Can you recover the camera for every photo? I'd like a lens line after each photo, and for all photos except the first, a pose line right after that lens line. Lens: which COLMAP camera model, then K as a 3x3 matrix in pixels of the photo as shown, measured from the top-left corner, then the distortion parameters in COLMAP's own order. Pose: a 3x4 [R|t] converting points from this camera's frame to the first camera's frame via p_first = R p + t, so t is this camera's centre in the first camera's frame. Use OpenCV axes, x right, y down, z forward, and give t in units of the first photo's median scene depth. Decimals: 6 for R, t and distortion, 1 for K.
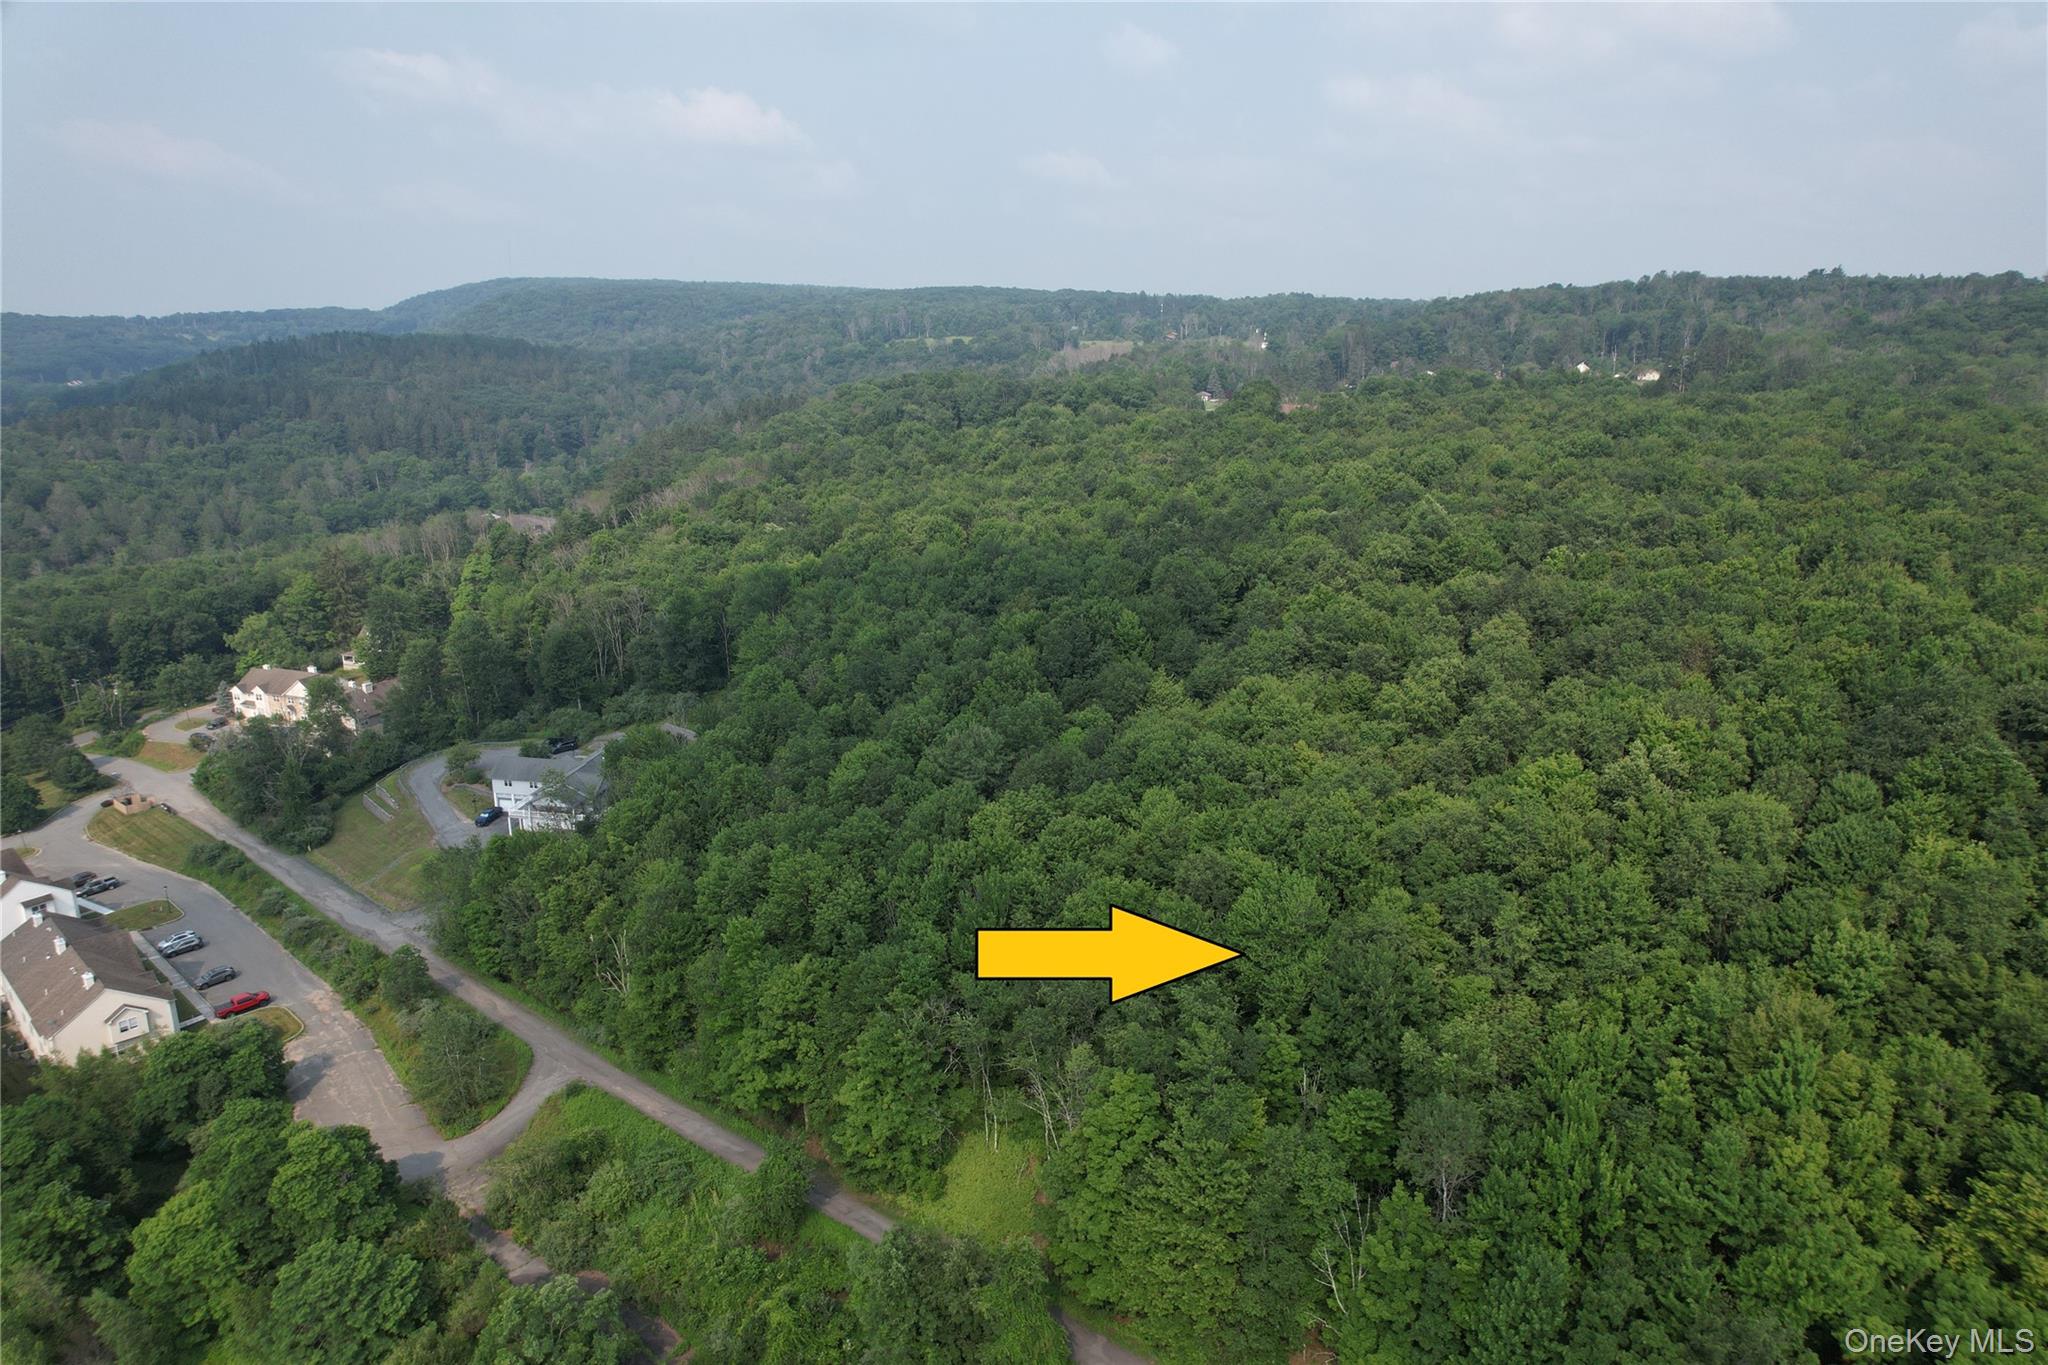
lens RADIAL K [[1317.0, 0, 1036.9], [0, 1317.0, 671.3], [0, 0, 1]] dist [-0.076864, 0.070244]
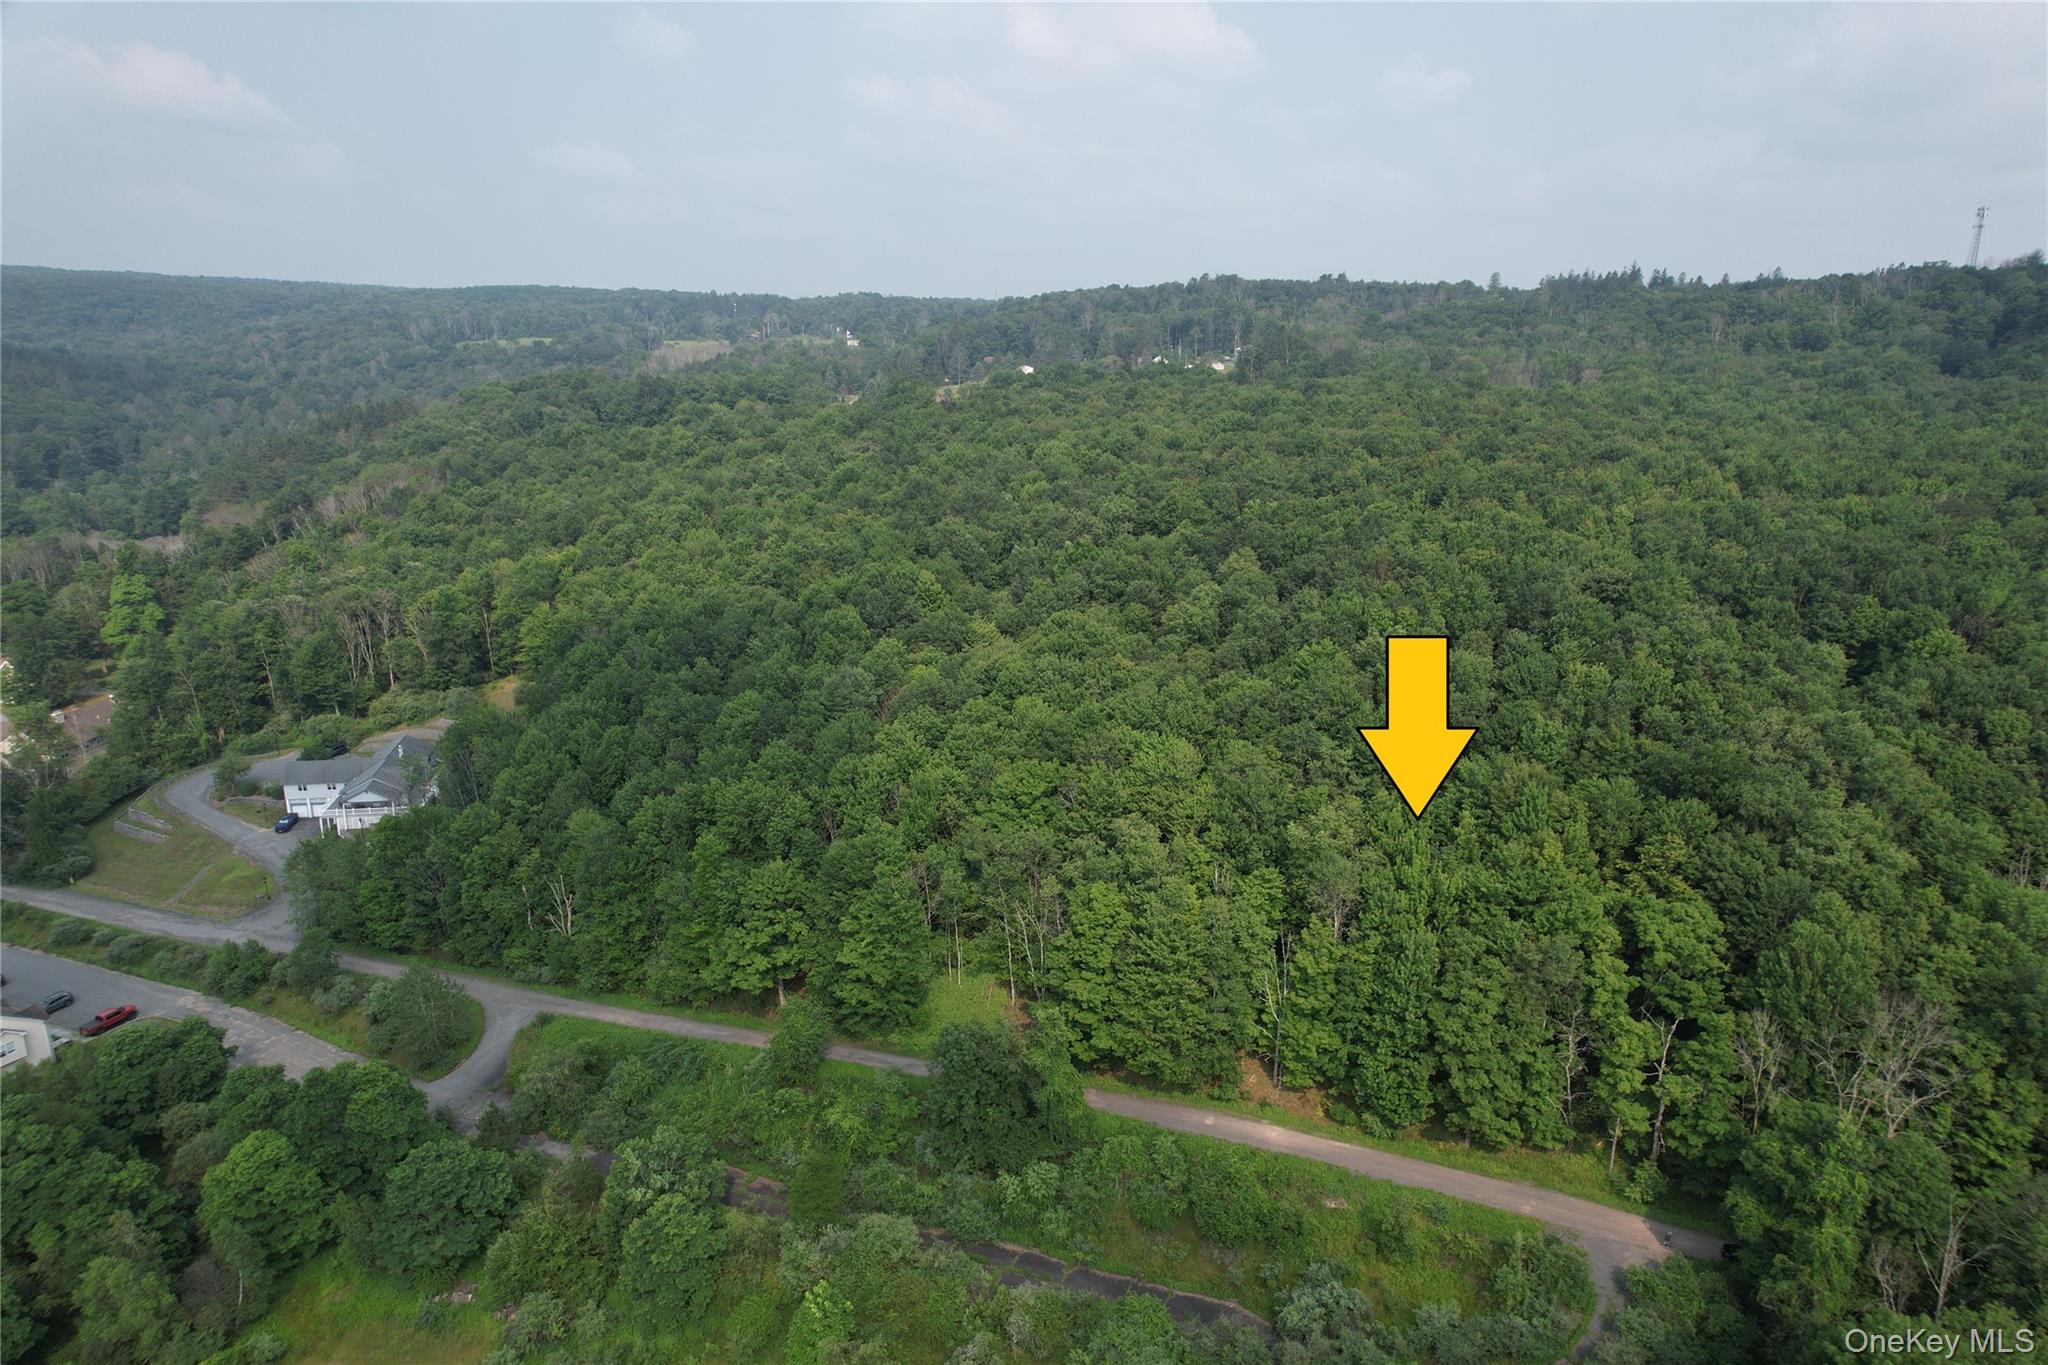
lens RADIAL K [[1317.0, 0, 1036.9], [0, 1317.0, 671.3], [0, 0, 1]] dist [-0.076864, 0.070244]
pose [[0.943585, -0.083171, 0.320514, -0.175960], [0.082718, 0.996459, 0.015056, 0.027357], [-0.320632, 0.012306, 0.947124, -0.113047]]
